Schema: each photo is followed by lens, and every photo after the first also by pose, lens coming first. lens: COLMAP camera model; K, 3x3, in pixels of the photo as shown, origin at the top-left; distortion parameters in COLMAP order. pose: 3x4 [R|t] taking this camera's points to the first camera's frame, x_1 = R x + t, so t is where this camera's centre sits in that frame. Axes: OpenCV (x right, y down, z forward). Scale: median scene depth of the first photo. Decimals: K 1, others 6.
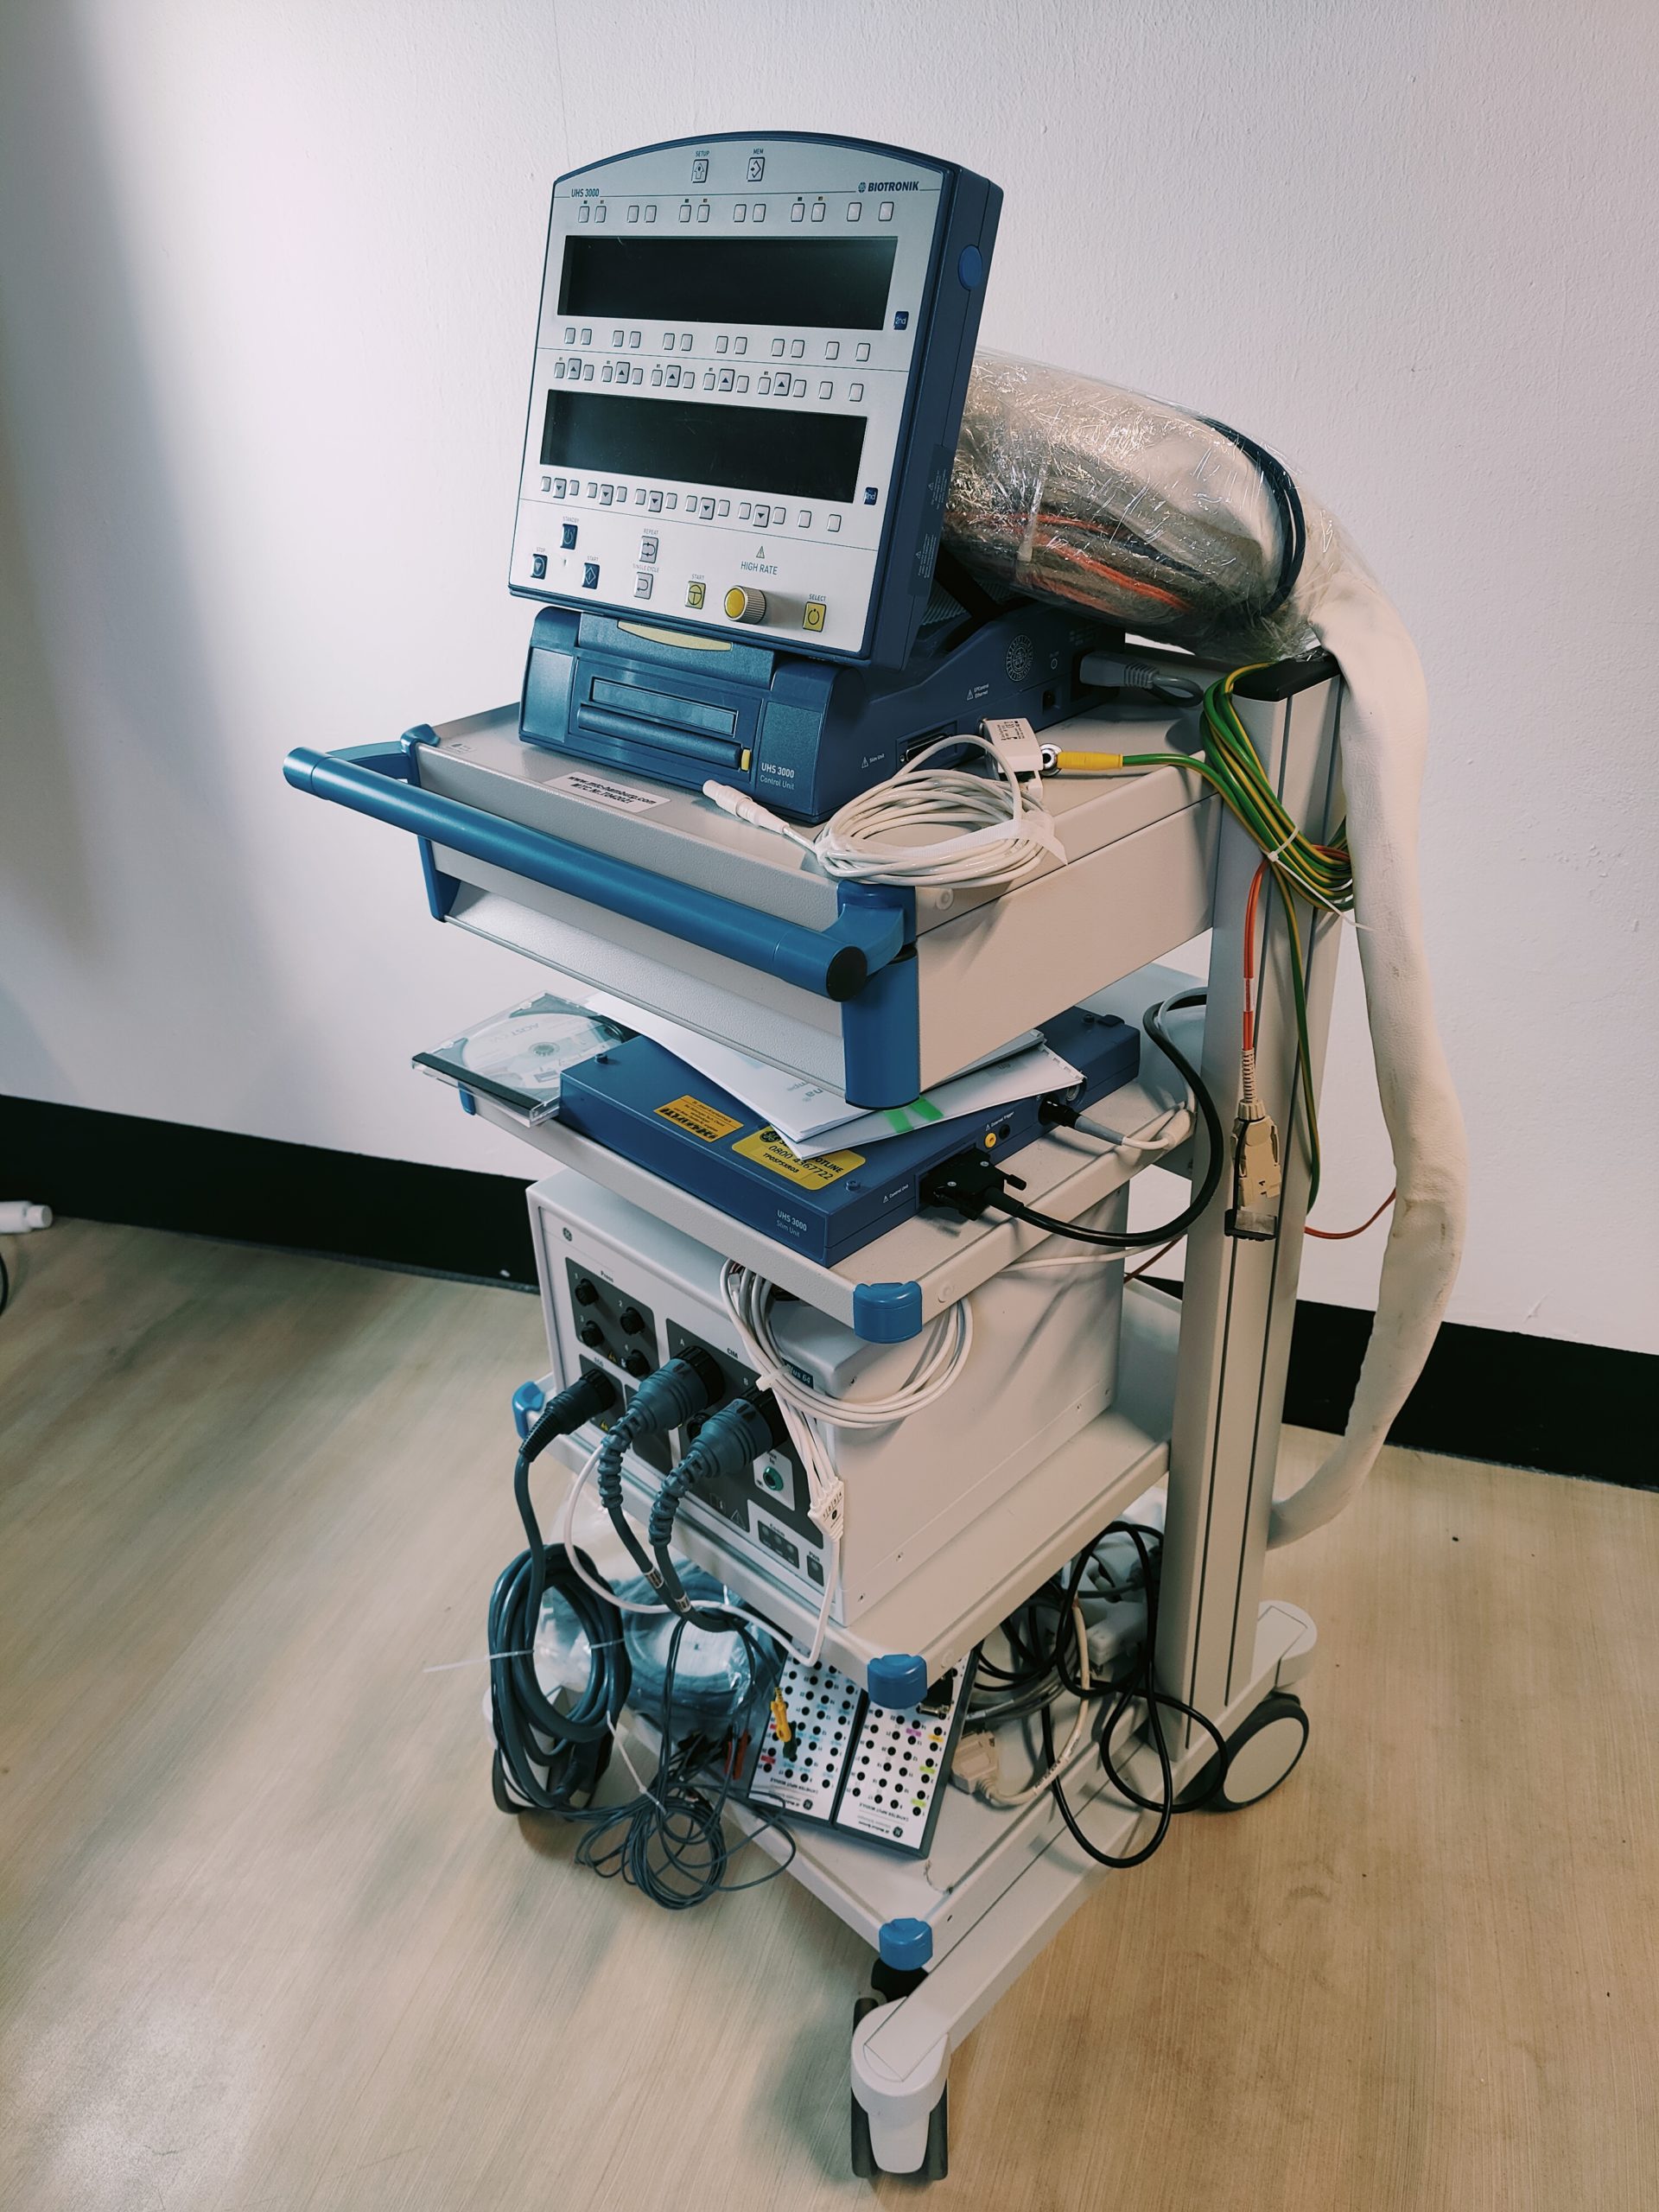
lens RADIAL K [[1639.0, 0, 833.2], [0, 1639.0, 1075.3], [0, 0, 1]] dist [-0.000022, 0.087637]
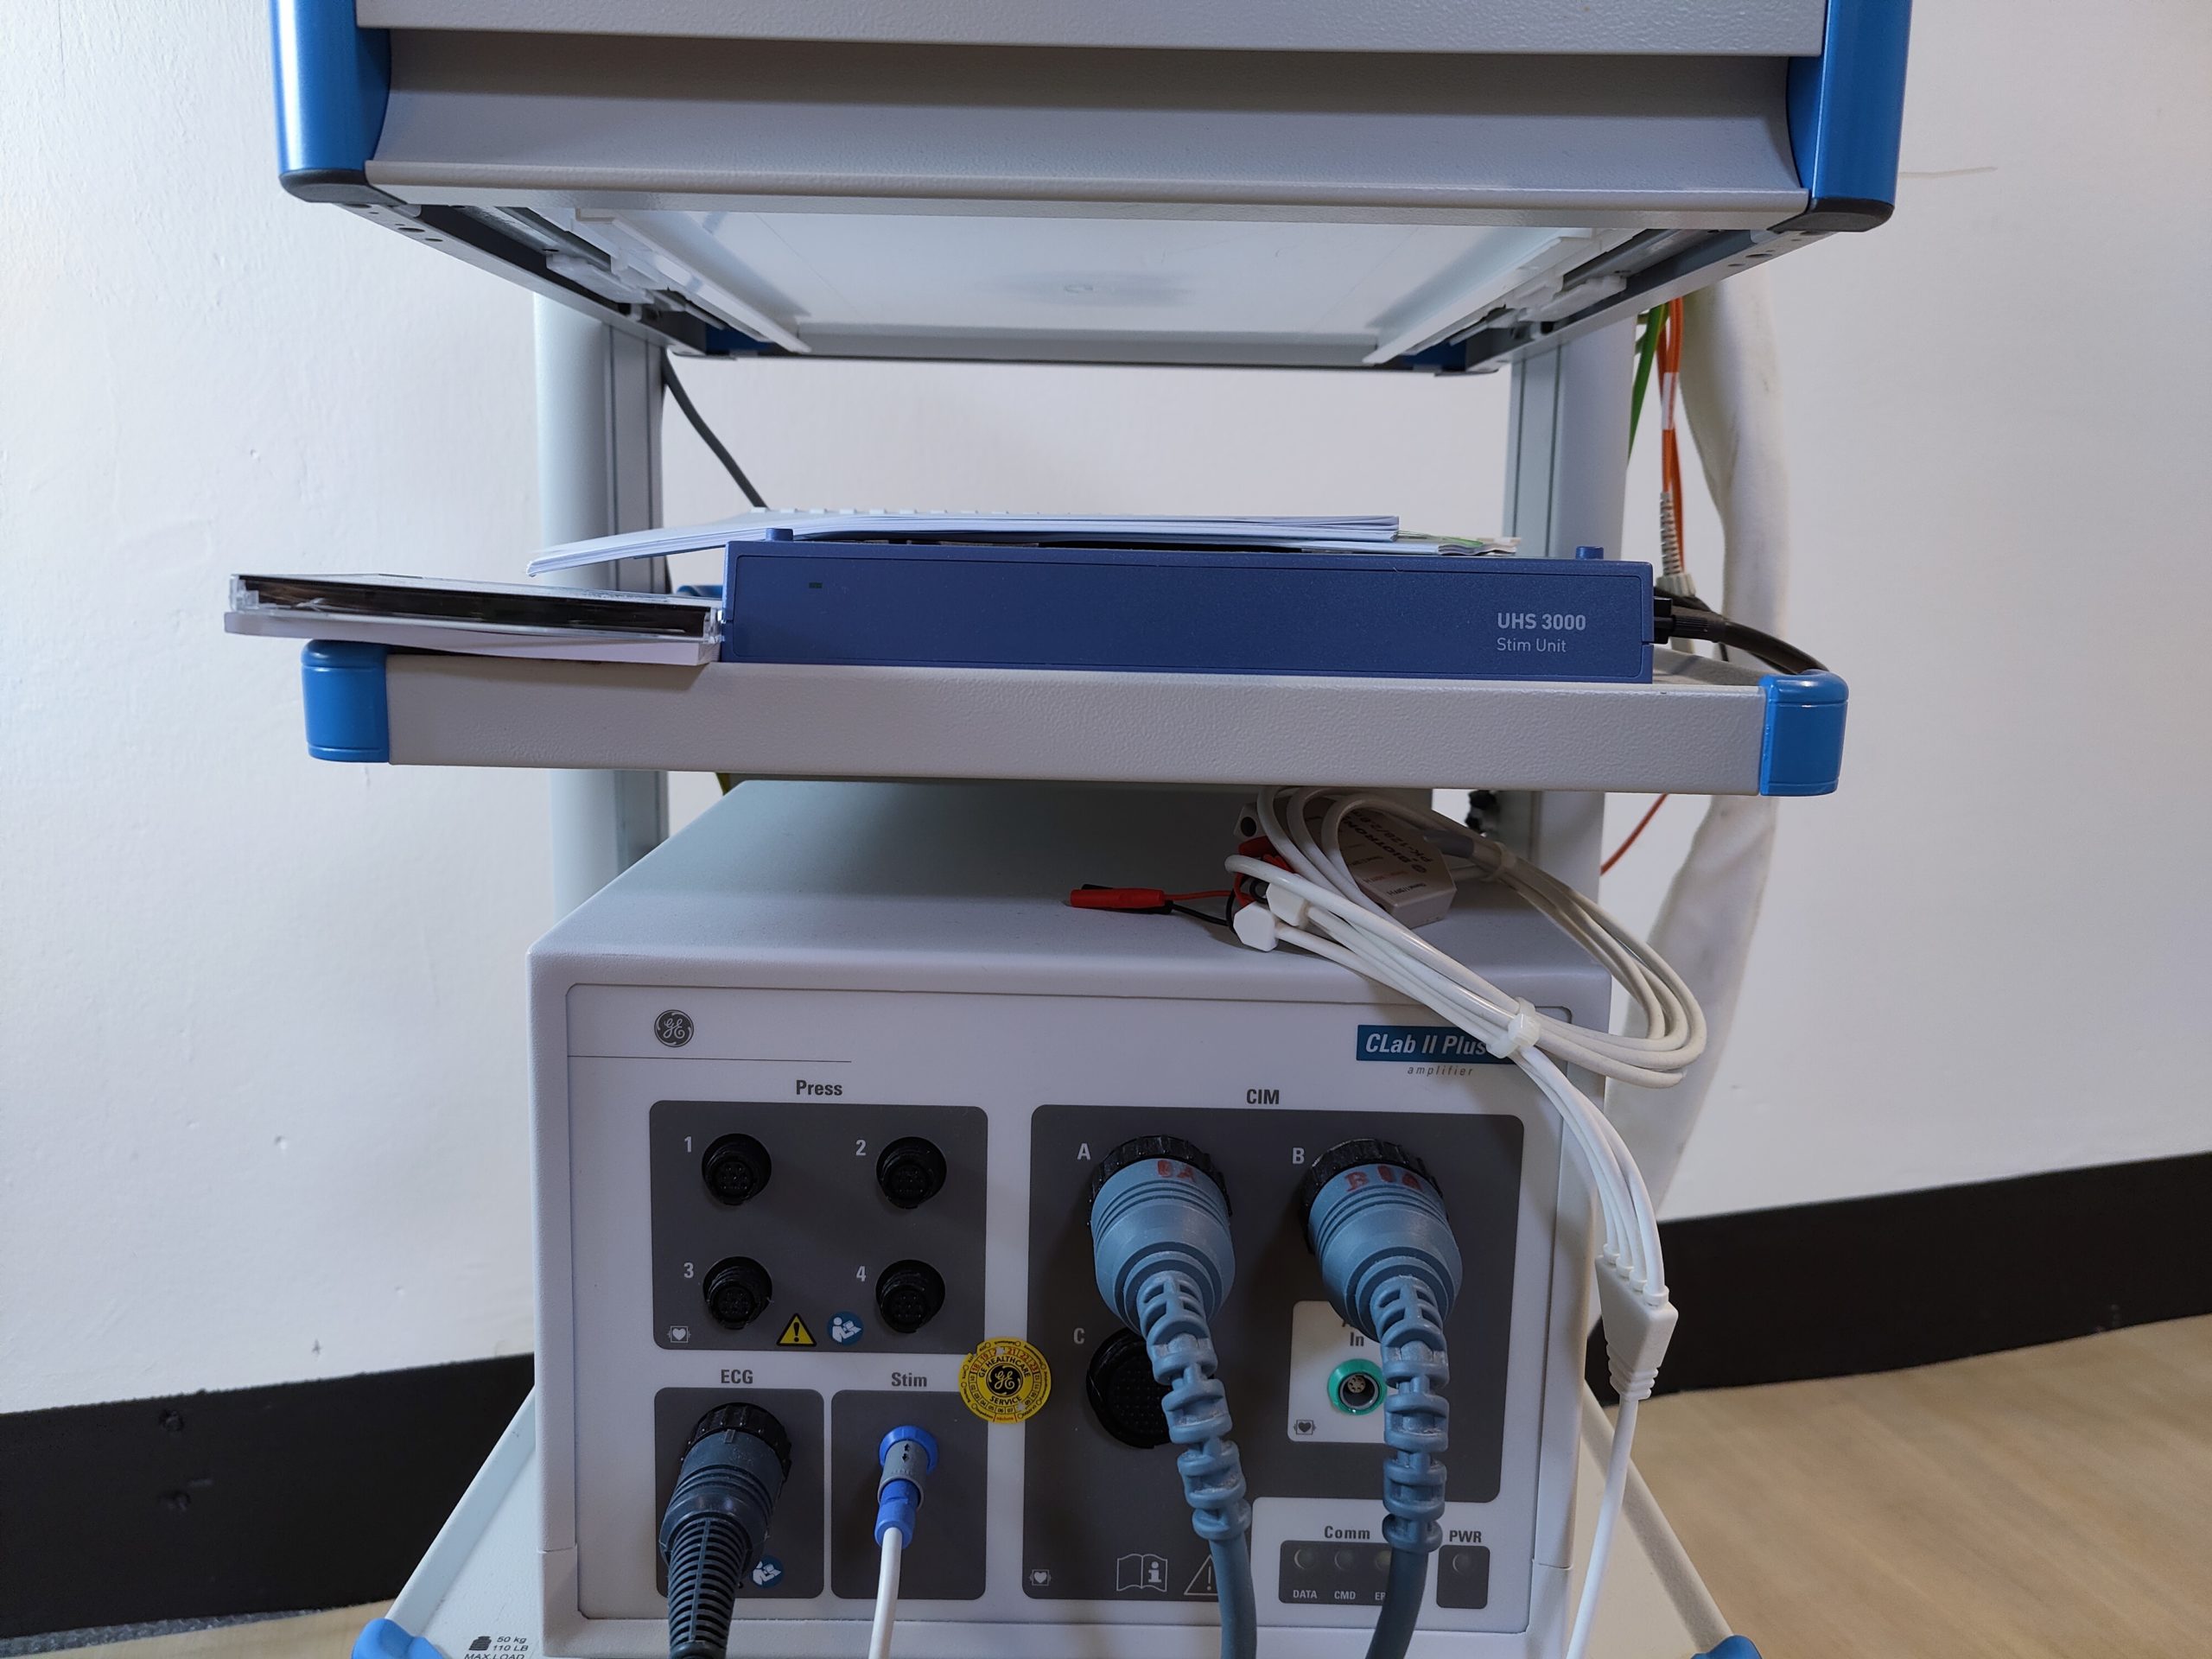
lens RADIAL K [[1666.5, 0, 1097.9], [0, 1666.5, 785.5], [0, 0, 1]] dist [0.006974, 0.006062]
pose [[0.714826, -0.055592, 0.697089, -0.447416], [0.297647, 0.926219, -0.231355, 0.202821], [-0.632796, 0.372865, 0.678632, 0.767581]]
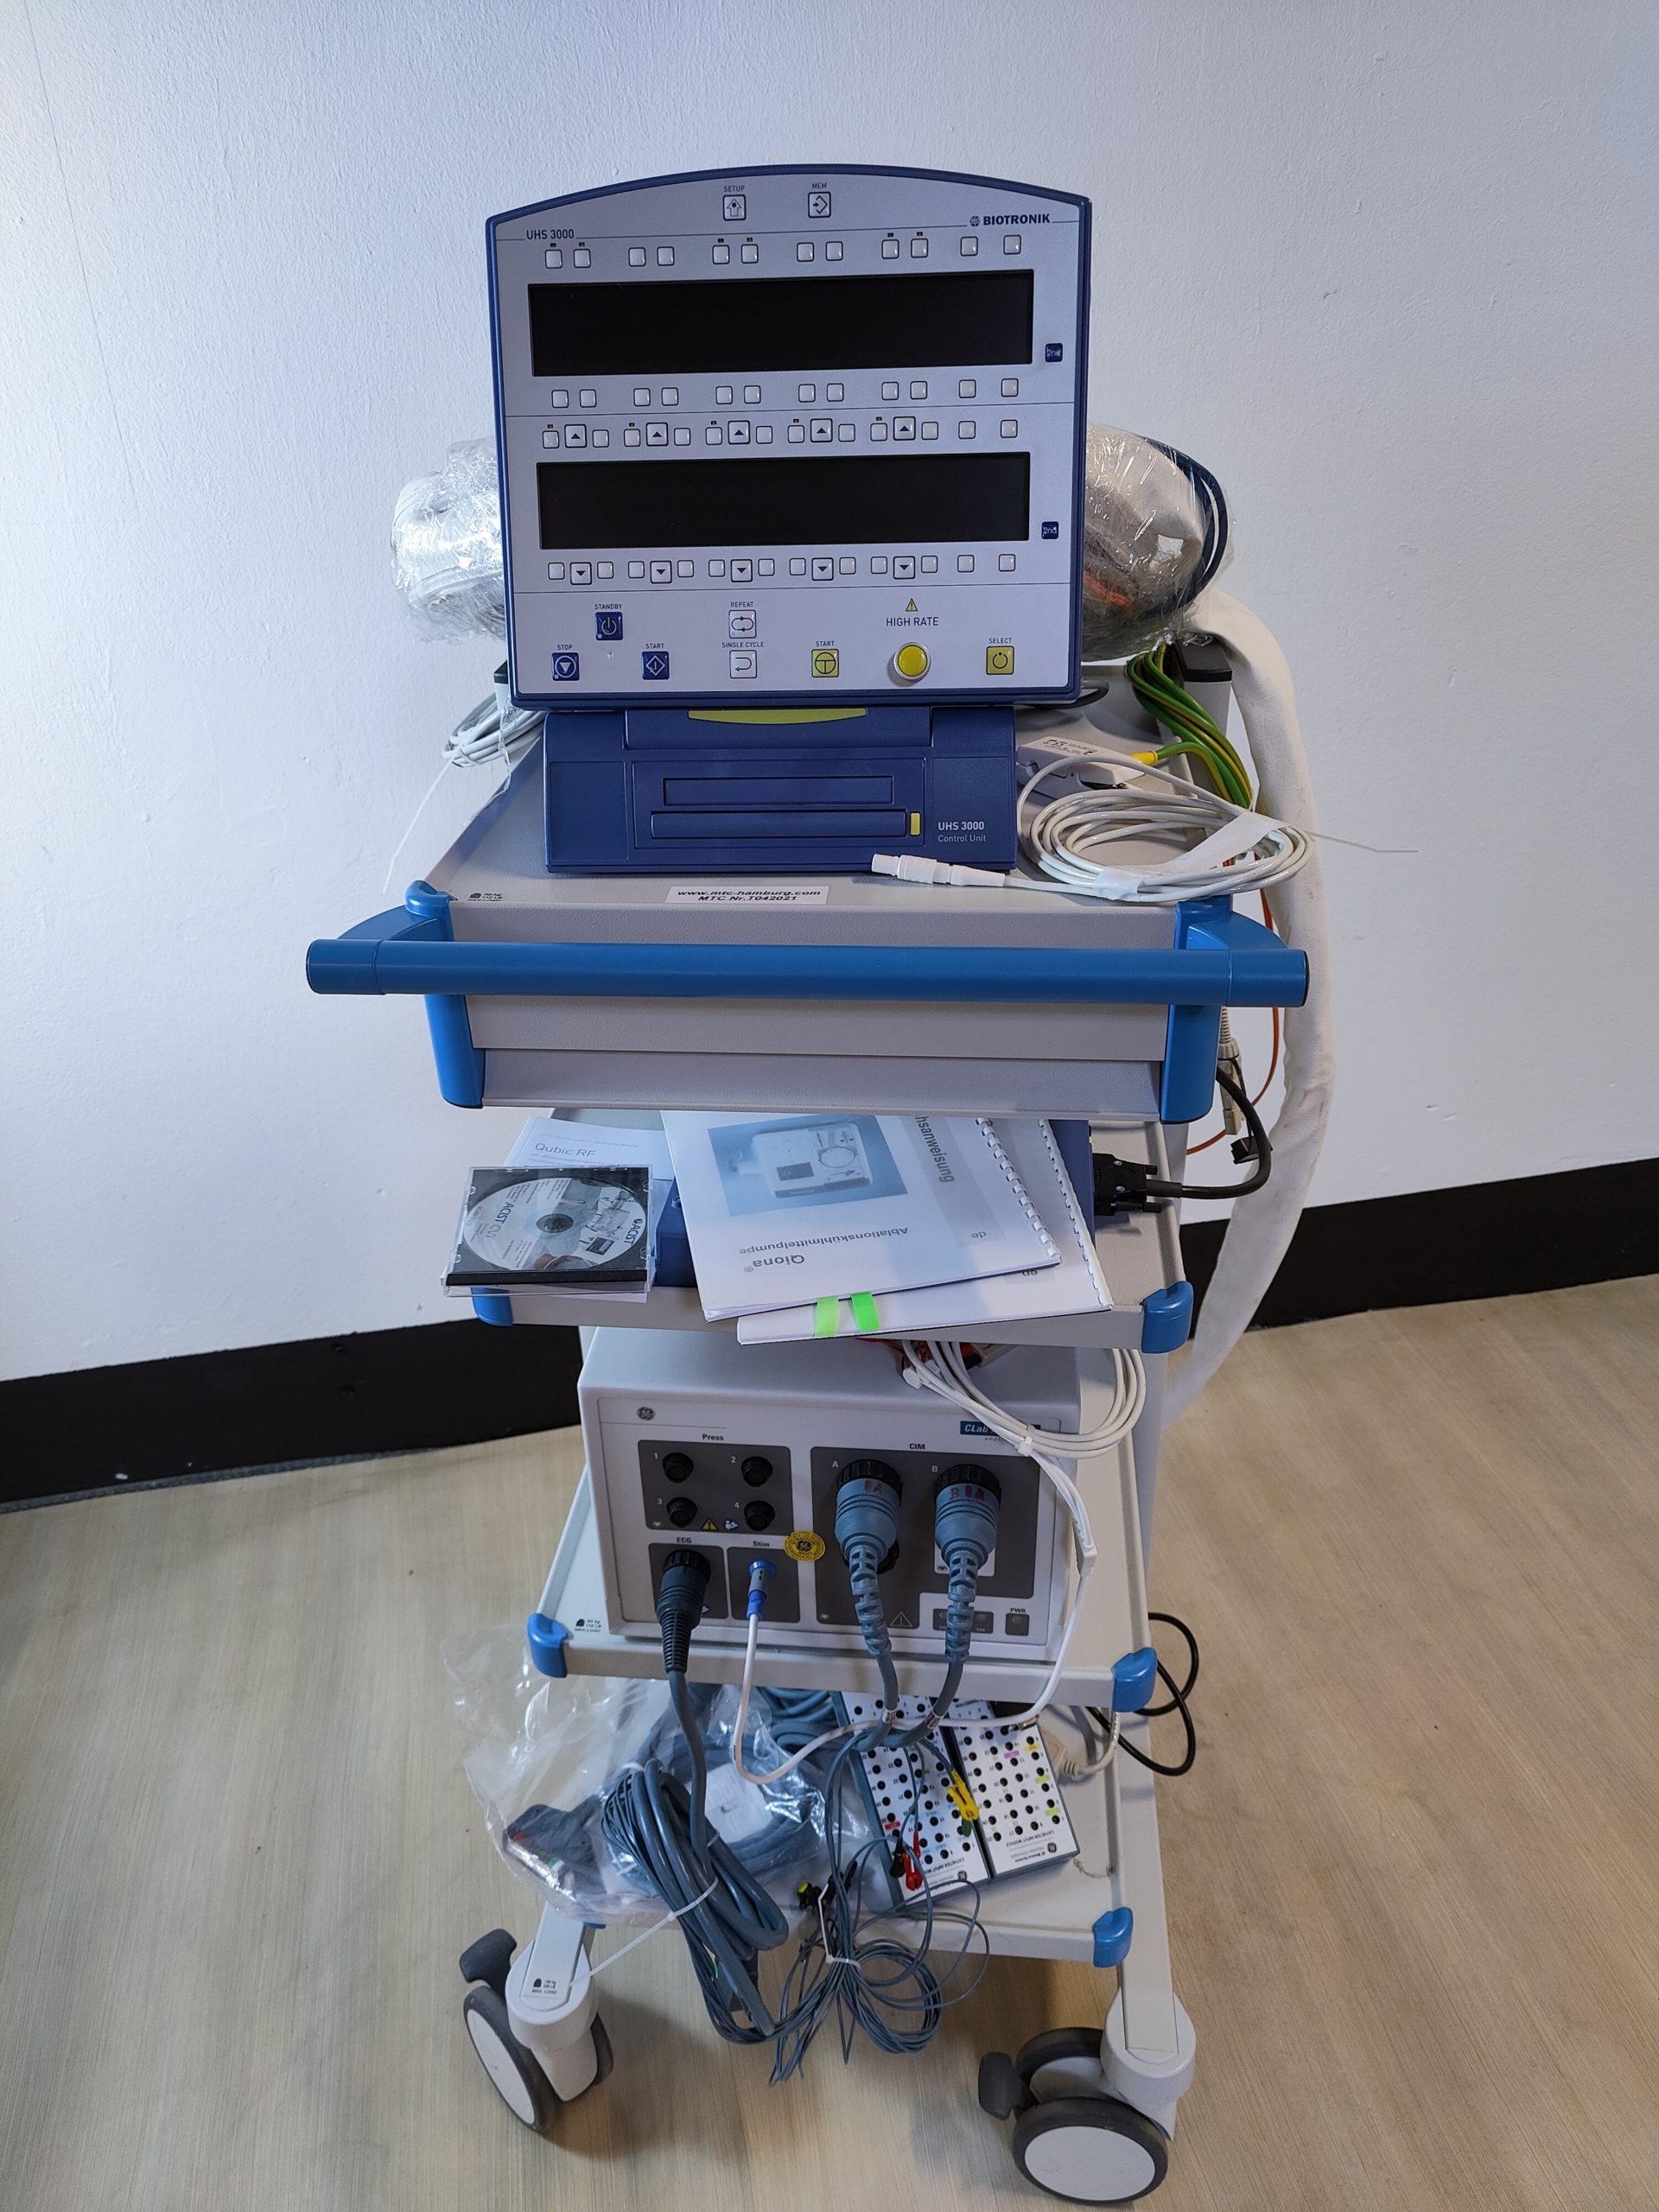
lens RADIAL K [[1637.0, 0, 810.9], [0, 1637.0, 1108.2], [0, 0, 1]] dist [-0.003769, 0.092718]
pose [[0.790360, -0.294504, 0.537213, -0.624203], [0.300876, 0.950437, 0.078381, -0.122023], [-0.533671, 0.099685, 0.839797, 0.240312]]
